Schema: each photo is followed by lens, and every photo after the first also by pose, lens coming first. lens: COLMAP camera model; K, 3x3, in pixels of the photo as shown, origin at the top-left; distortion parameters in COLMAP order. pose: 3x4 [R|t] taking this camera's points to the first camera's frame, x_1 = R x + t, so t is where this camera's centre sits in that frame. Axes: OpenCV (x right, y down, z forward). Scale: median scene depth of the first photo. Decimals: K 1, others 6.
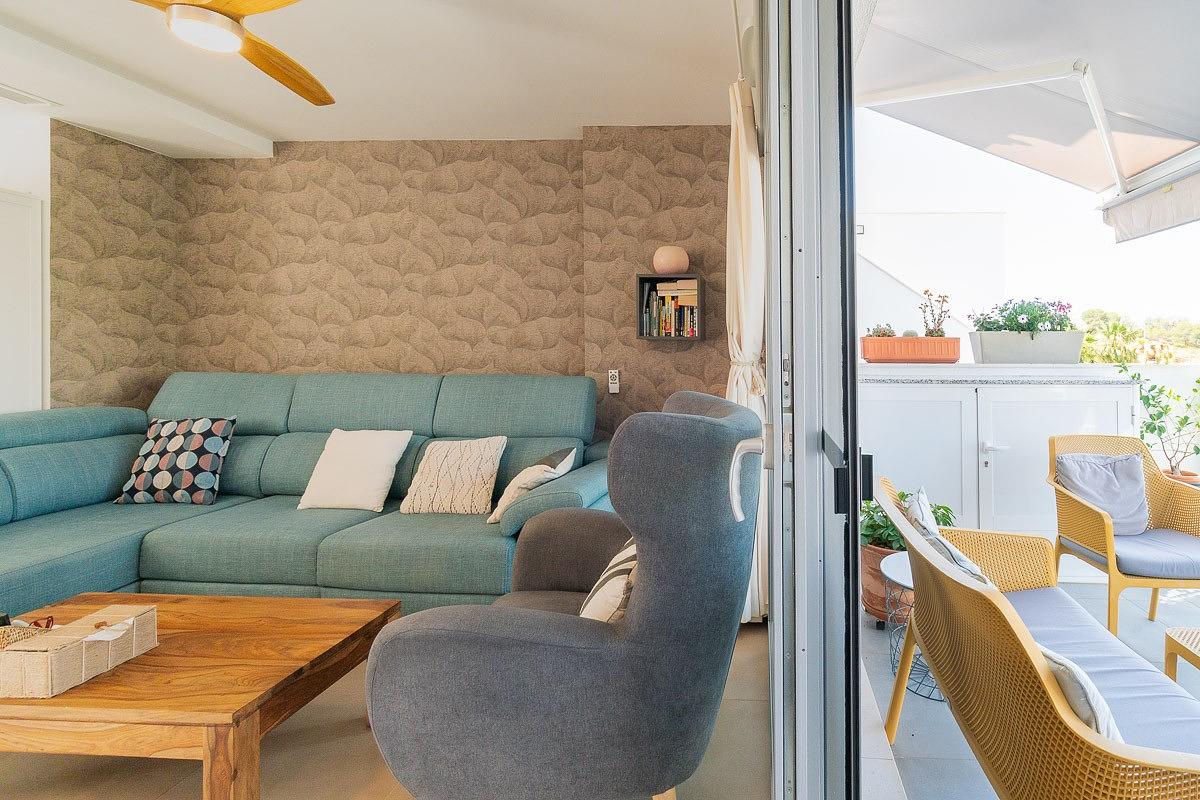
lens RADIAL K [[592.4, 0, 718.9], [0, 592.4, 348.3], [0, 0, 1]] dist [-0.001015, -0.001309]
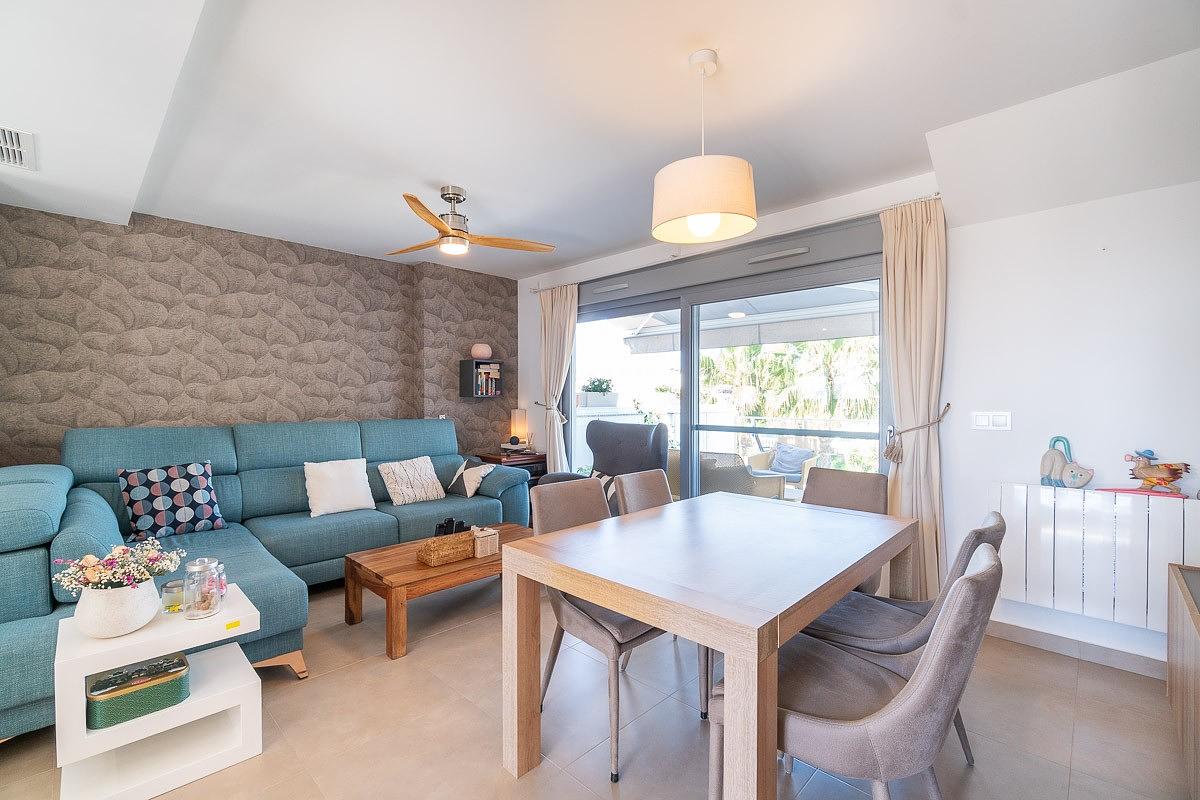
lens RADIAL K [[527.4, 0, 600.0], [0, 527.4, 400.0], [0, 0, 1]] dist [-0.010363, 0.000036]
pose [[0.662807, -0.007044, 0.748757, -0.899527], [0.004513, 0.999975, 0.005413, -0.009856], [-0.748777, -0.000209, 0.662823, -0.262294]]
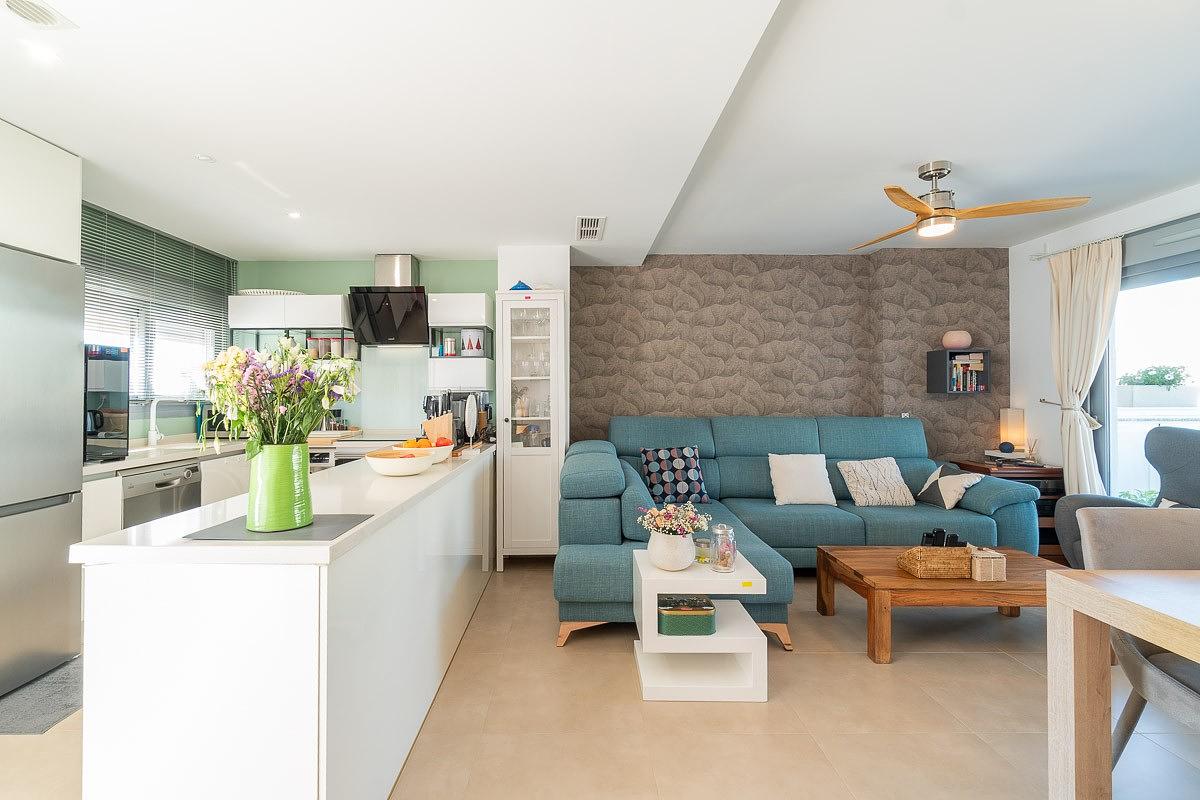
lens RADIAL K [[536.4, 0, 566.6], [0, 536.4, 387.5], [0, 0, 1]] dist [0.002000, -0.000842]
pose [[0.999508, -0.004446, 0.031059, -0.977344], [0.004833, 0.999911, -0.012400, -0.013926], [-0.031001, 0.012544, 0.999441, -0.282132]]
